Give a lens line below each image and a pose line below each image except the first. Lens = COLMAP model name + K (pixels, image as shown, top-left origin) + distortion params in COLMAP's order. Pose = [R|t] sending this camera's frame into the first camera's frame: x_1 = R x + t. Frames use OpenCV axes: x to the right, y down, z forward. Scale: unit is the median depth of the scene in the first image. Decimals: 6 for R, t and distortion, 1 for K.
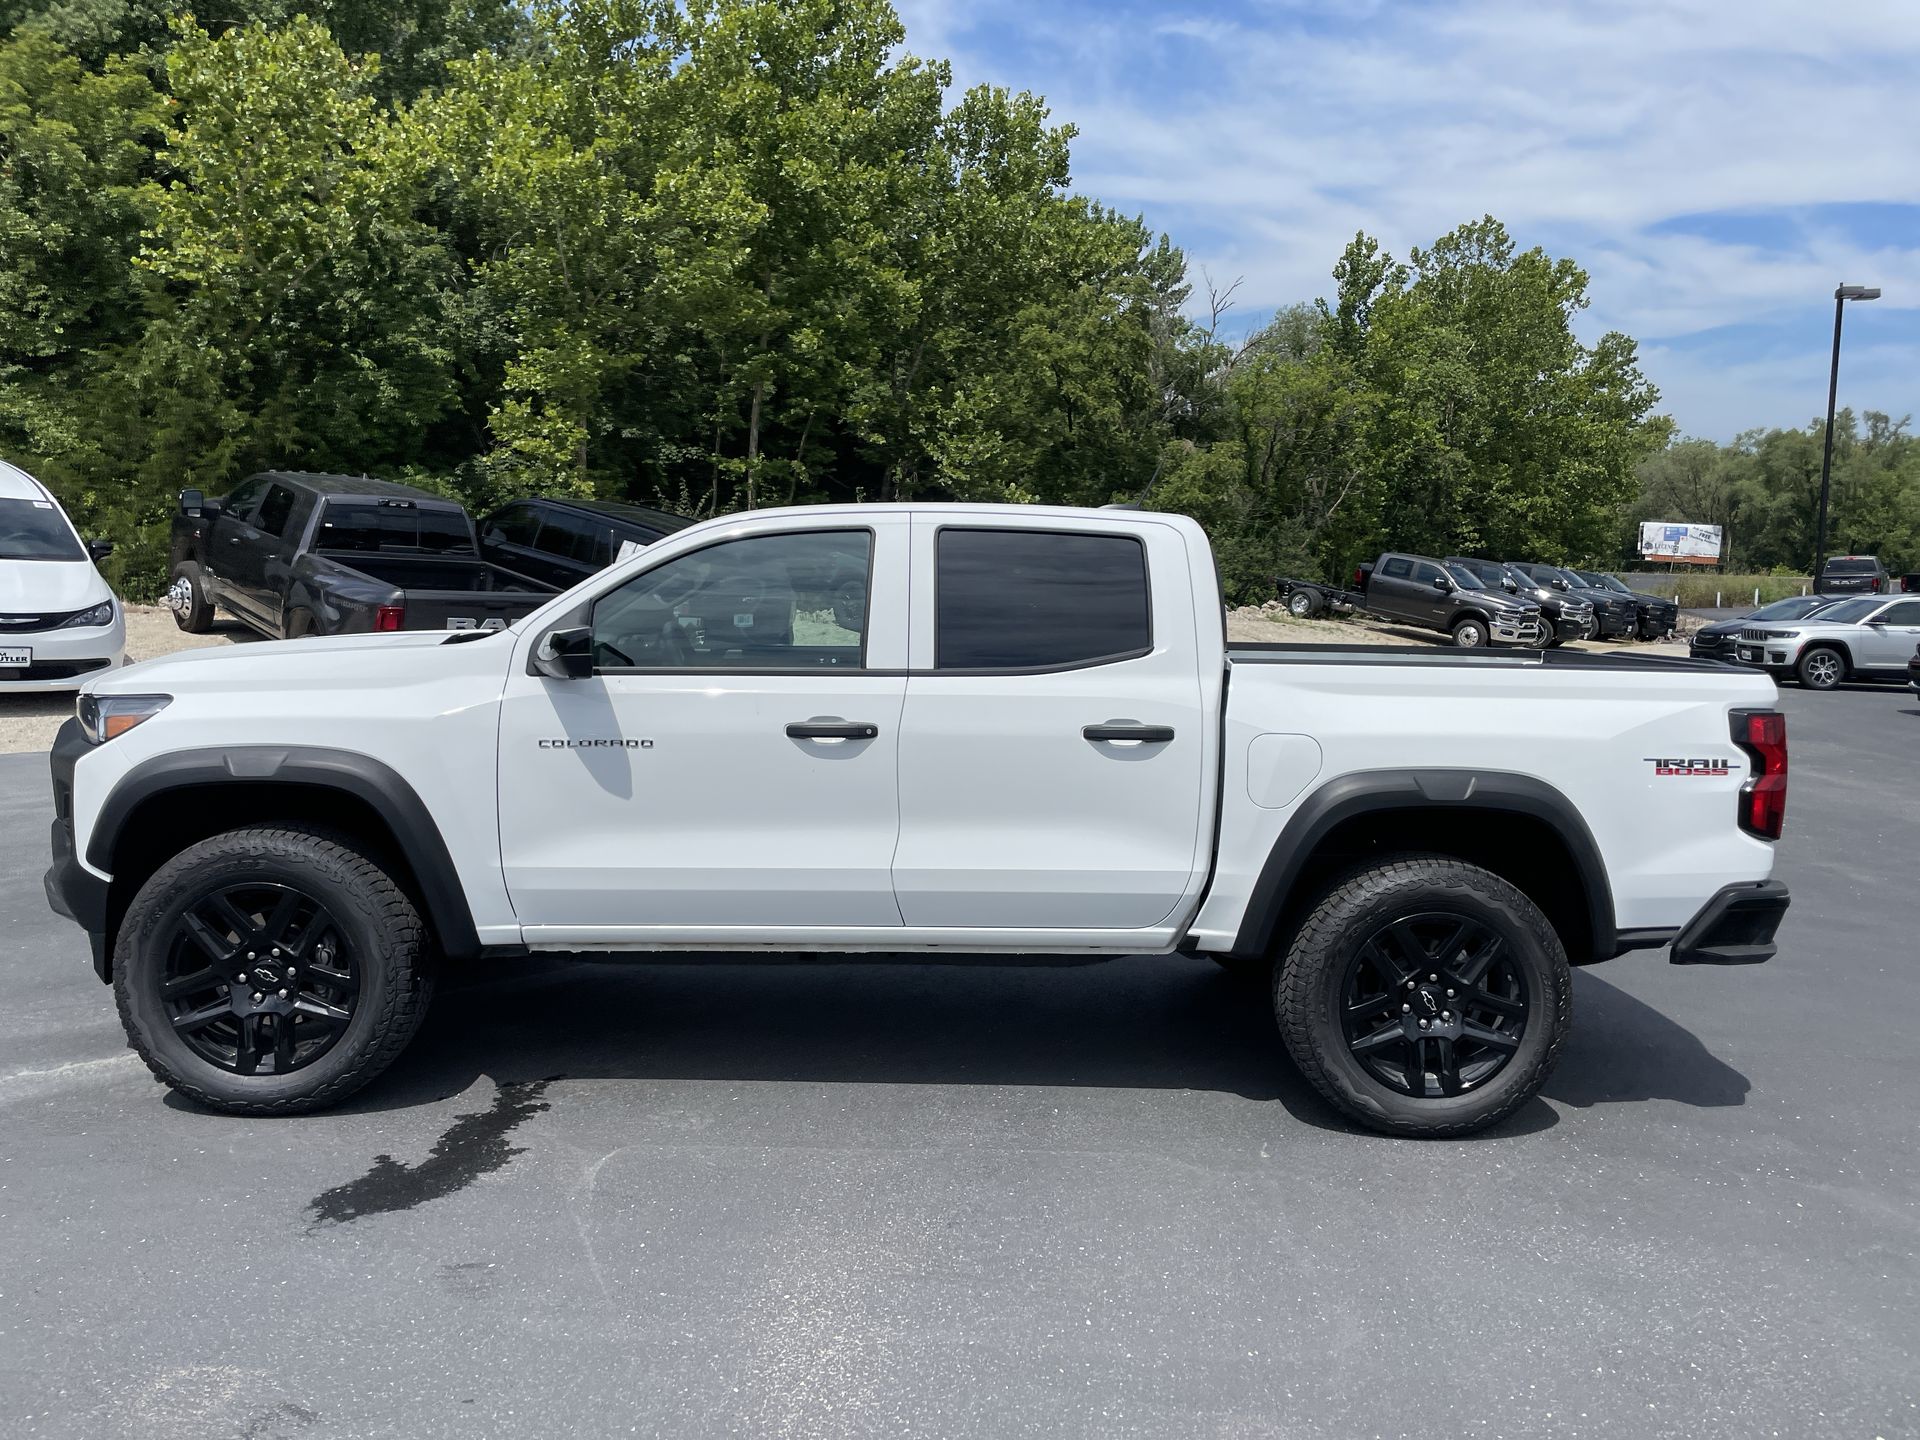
lens RADIAL K [[1476.1, 0, 954.4], [0, 1476.1, 707.2], [0, 0, 1]] dist [0.033970, -0.045915]
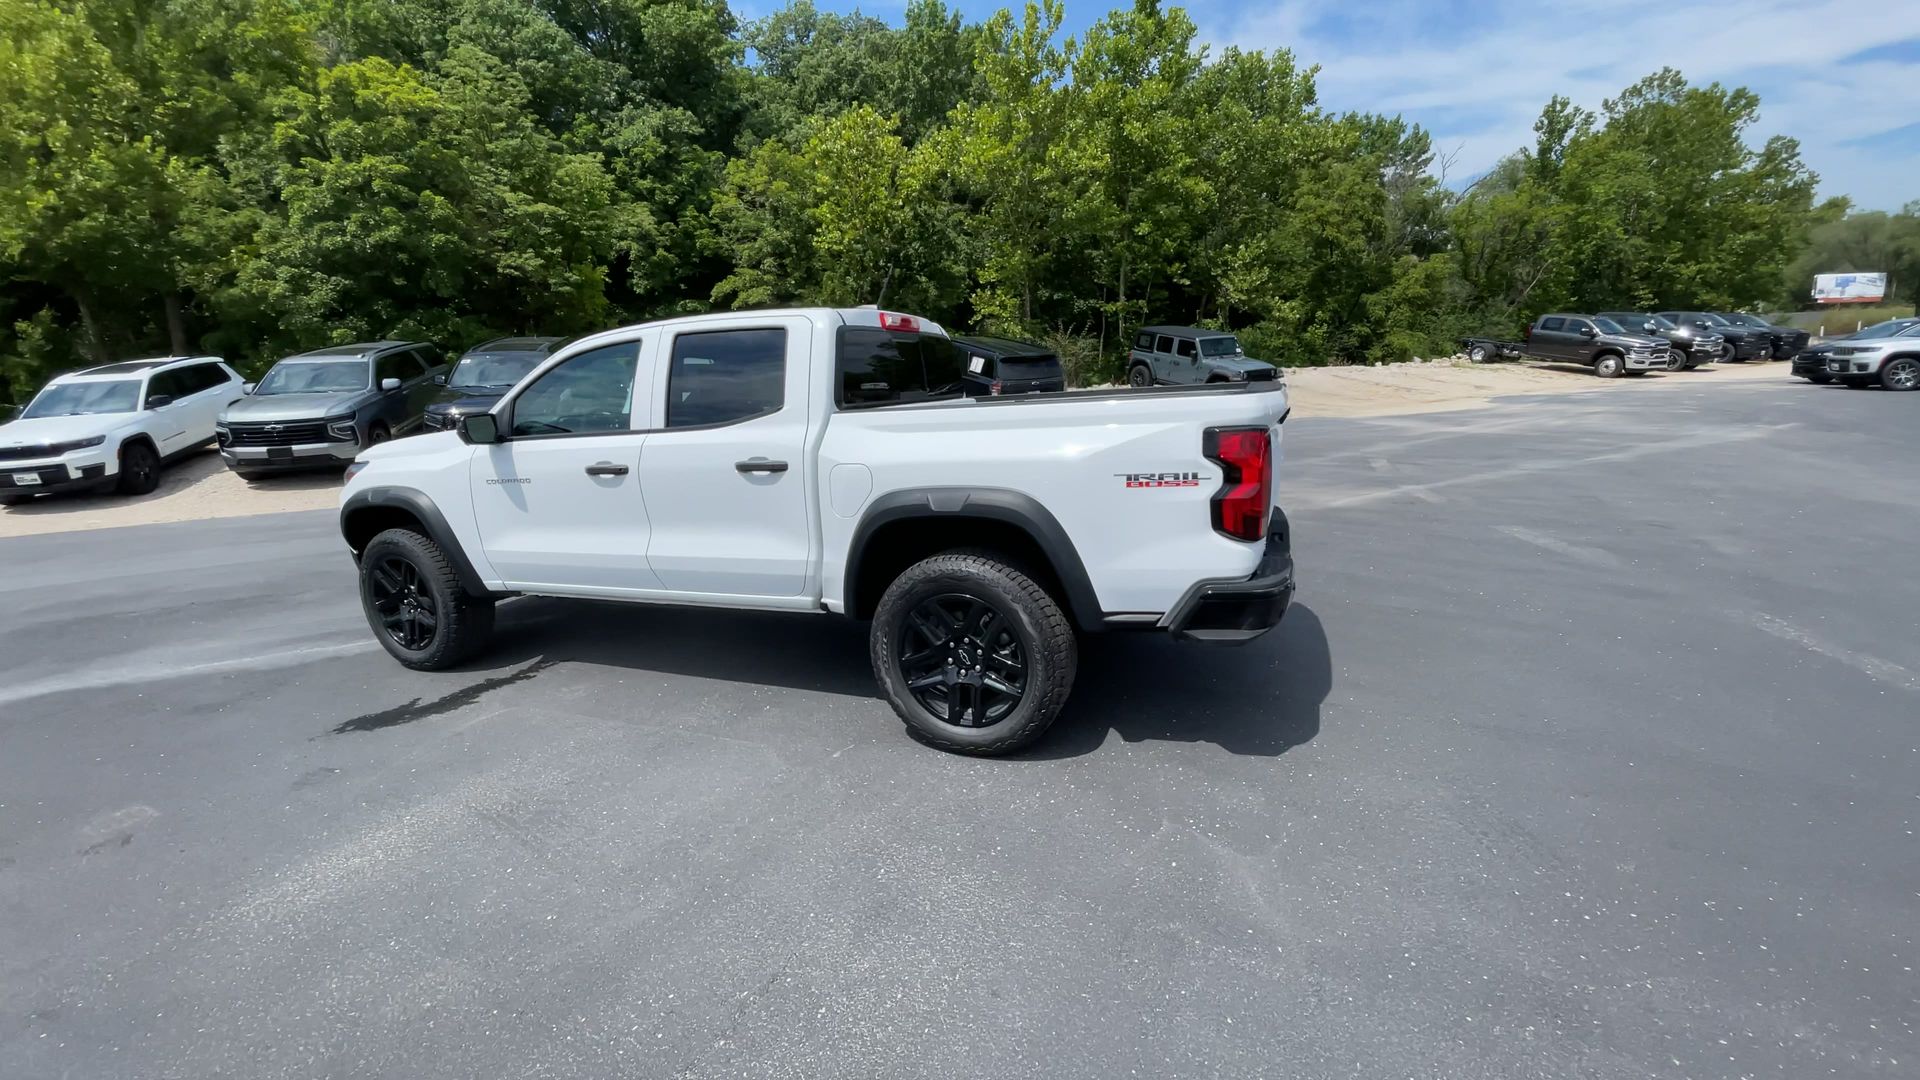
lens RADIAL K [[743.1, 0, 961.7], [0, 743.1, 535.2], [0, 0, 1]] dist [0.013250, -0.015938]
pose [[0.908737, 0.008217, -0.417289, 0.178598], [0.045351, 0.991942, 0.118294, 0.002207], [0.414898, -0.126423, 0.901042, 0.120469]]
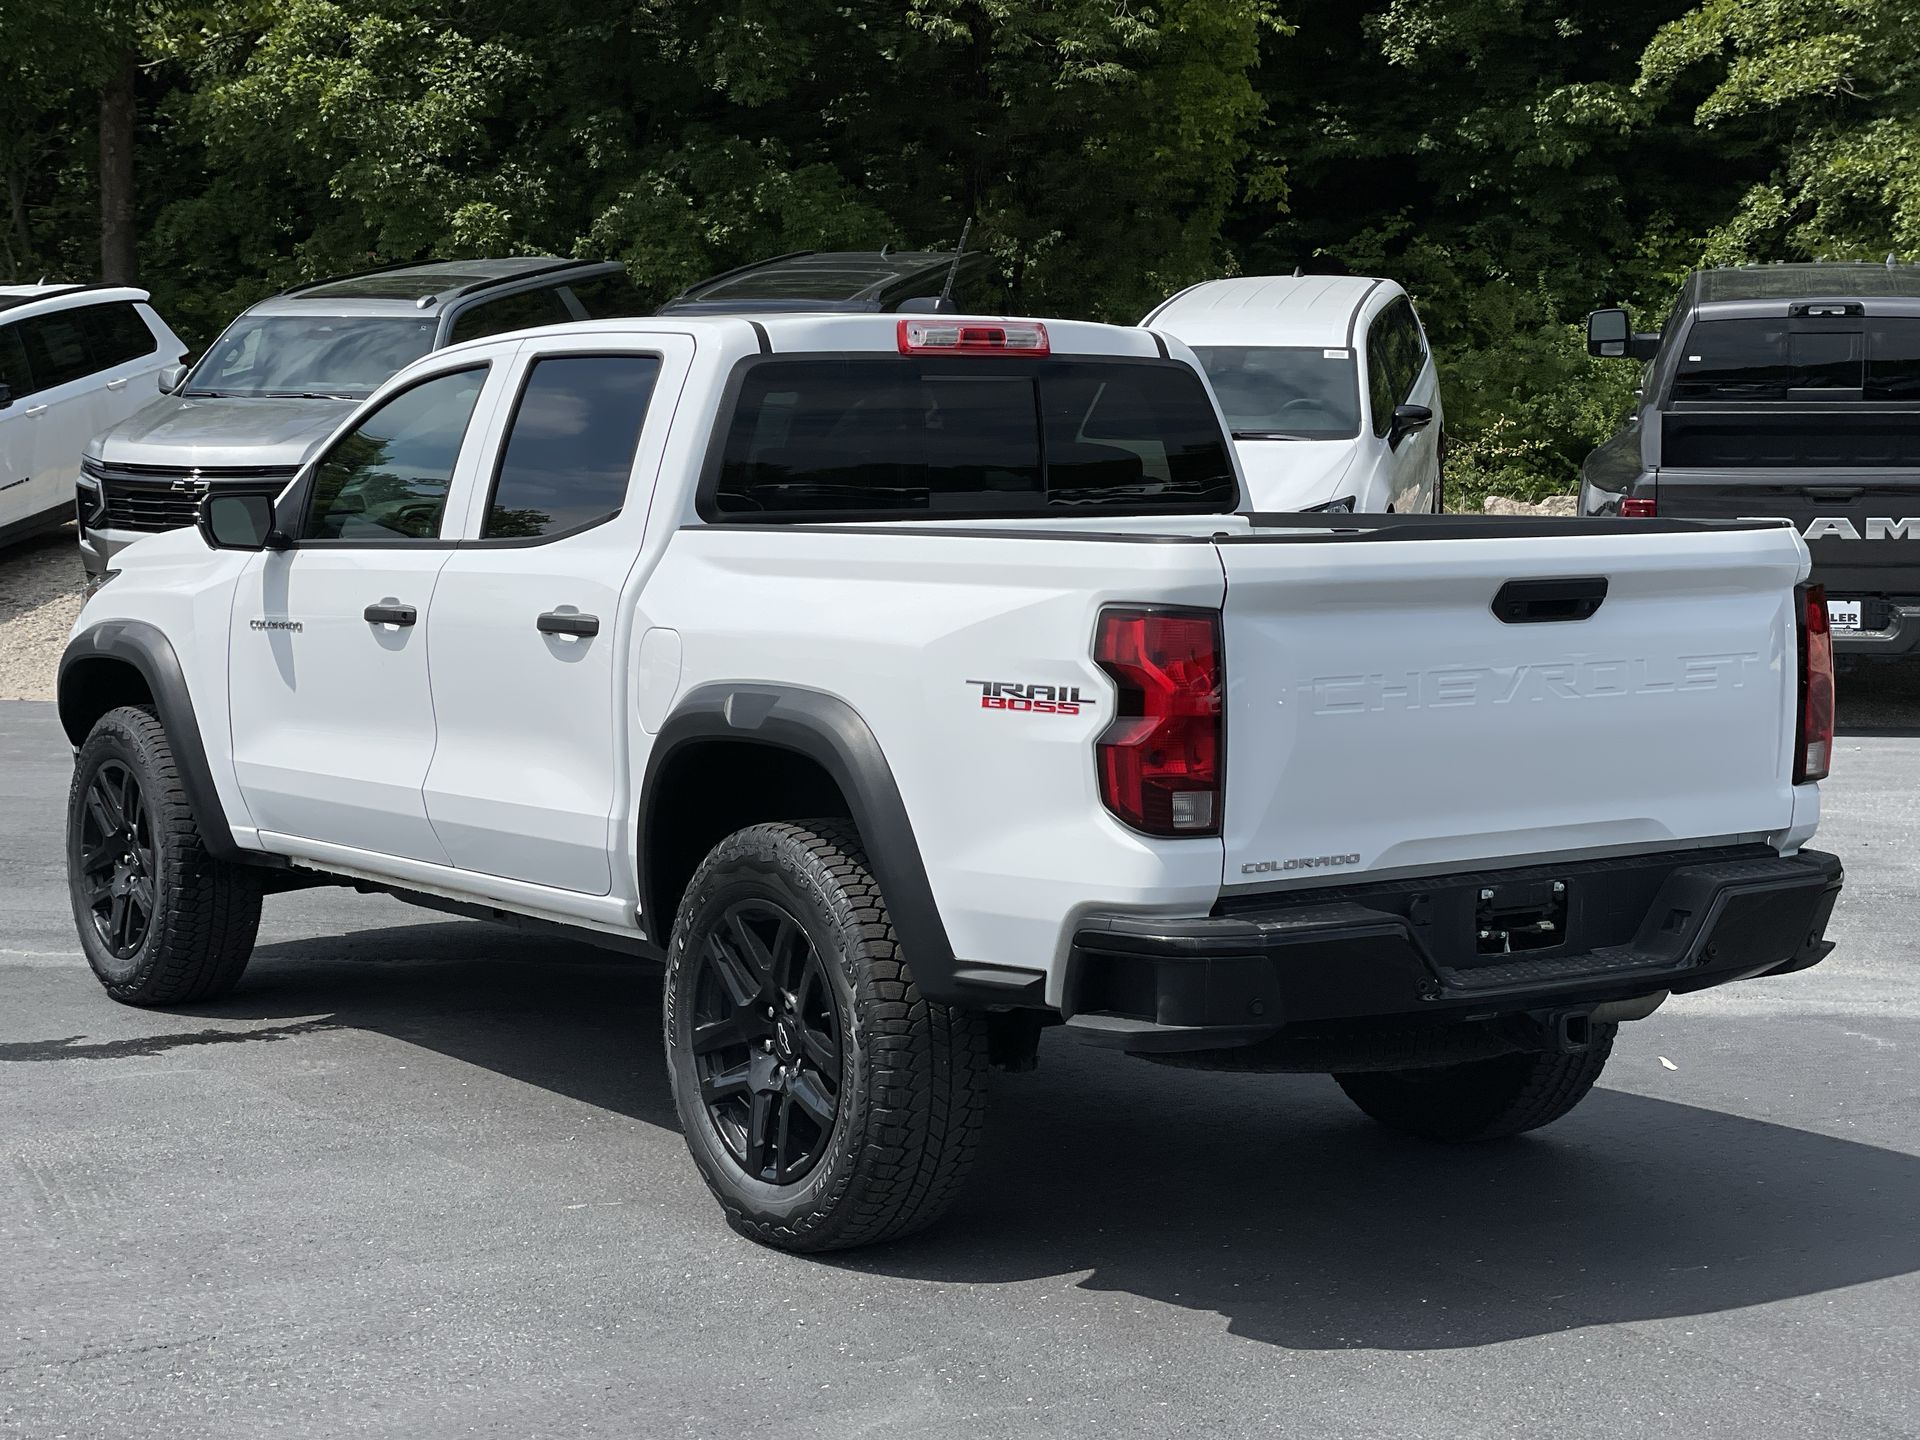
lens RADIAL K [[3296.4, 0, 967.7], [0, 3296.4, 770.0], [0, 0, 1]] dist [0.103613, 0.000000]
pose [[0.544320, 0.050525, -0.837355, 0.472870], [-0.047714, 0.998433, 0.029228, 0.009515], [0.837520, 0.024044, 0.545878, 0.078667]]
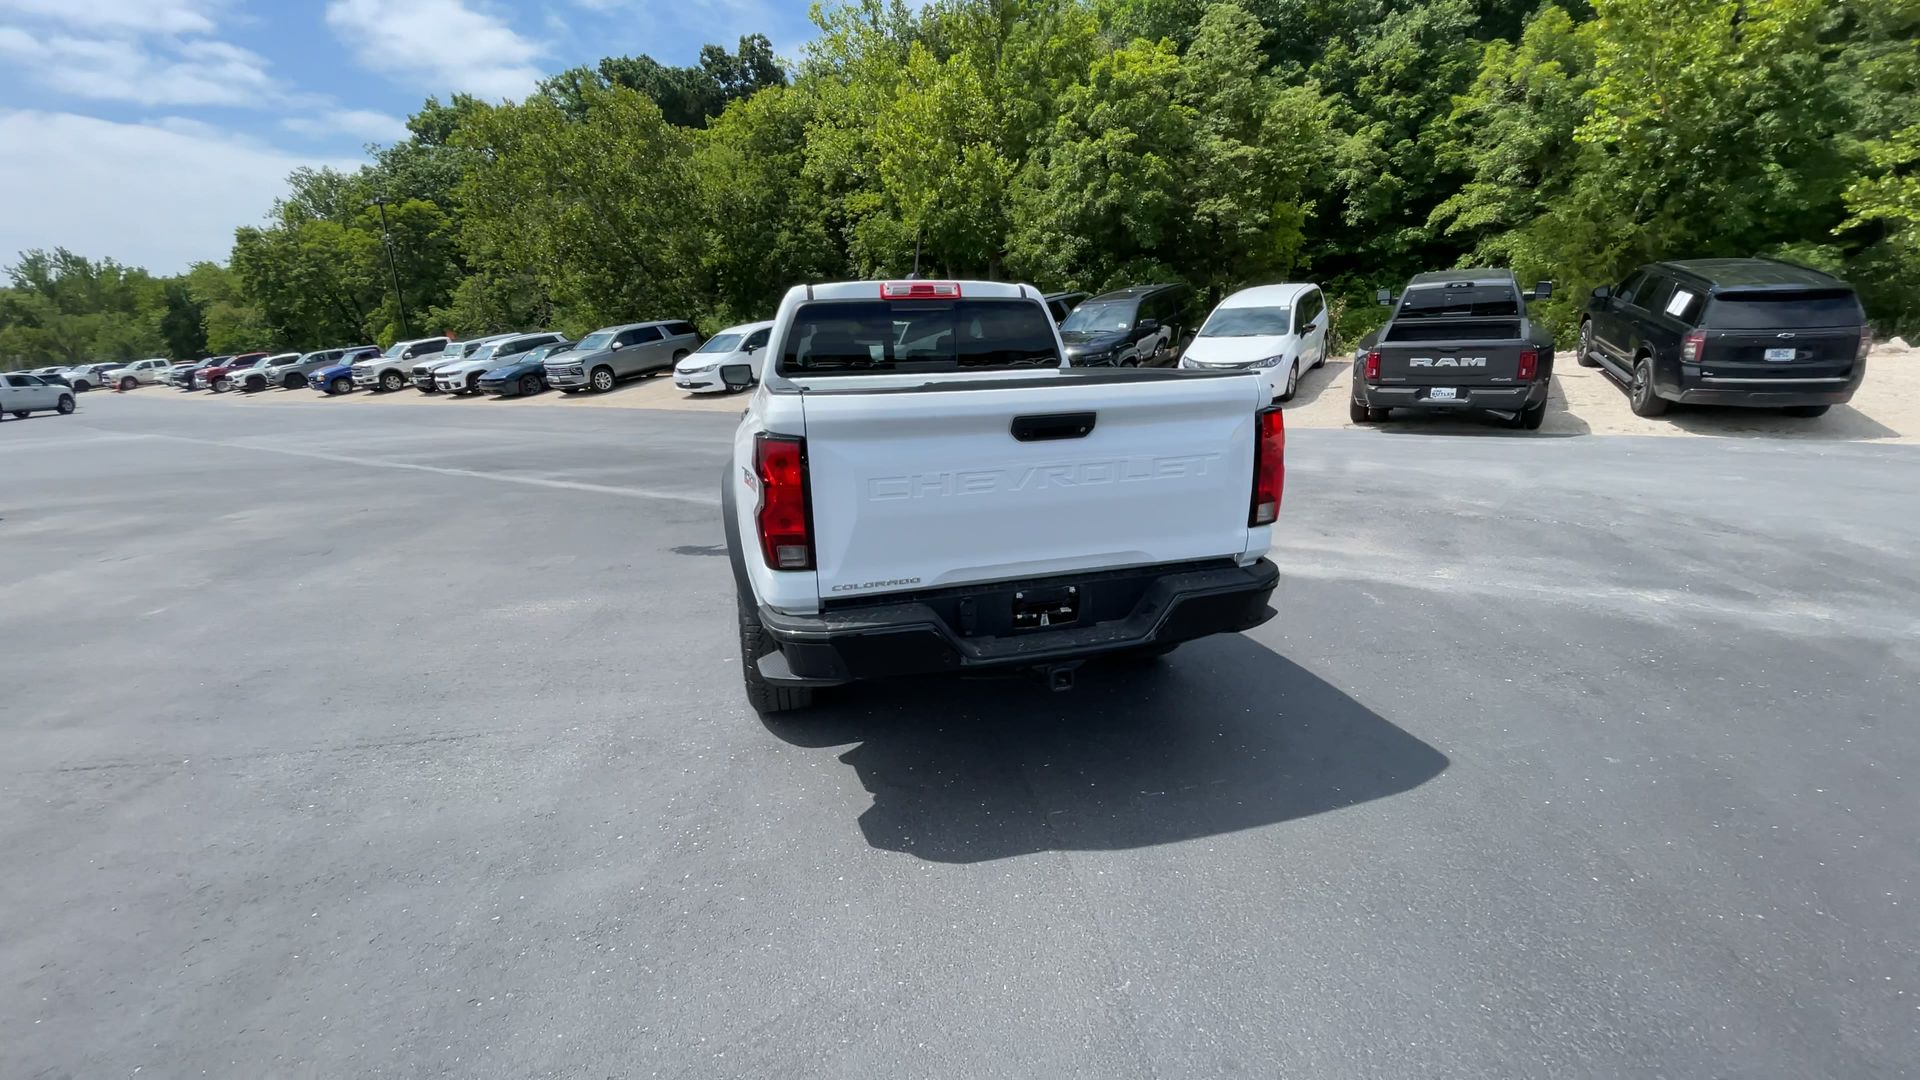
lens RADIAL K [[743.1, 0, 959.9], [0, 743.1, 536.3], [0, 0, 1]] dist [0.013250, -0.015938]
pose [[0.214895, 0.202926, -0.955323, 0.314750], [-0.043599, 0.979194, 0.198189, -0.009928], [0.975664, -0.000939, 0.219271, 0.307388]]
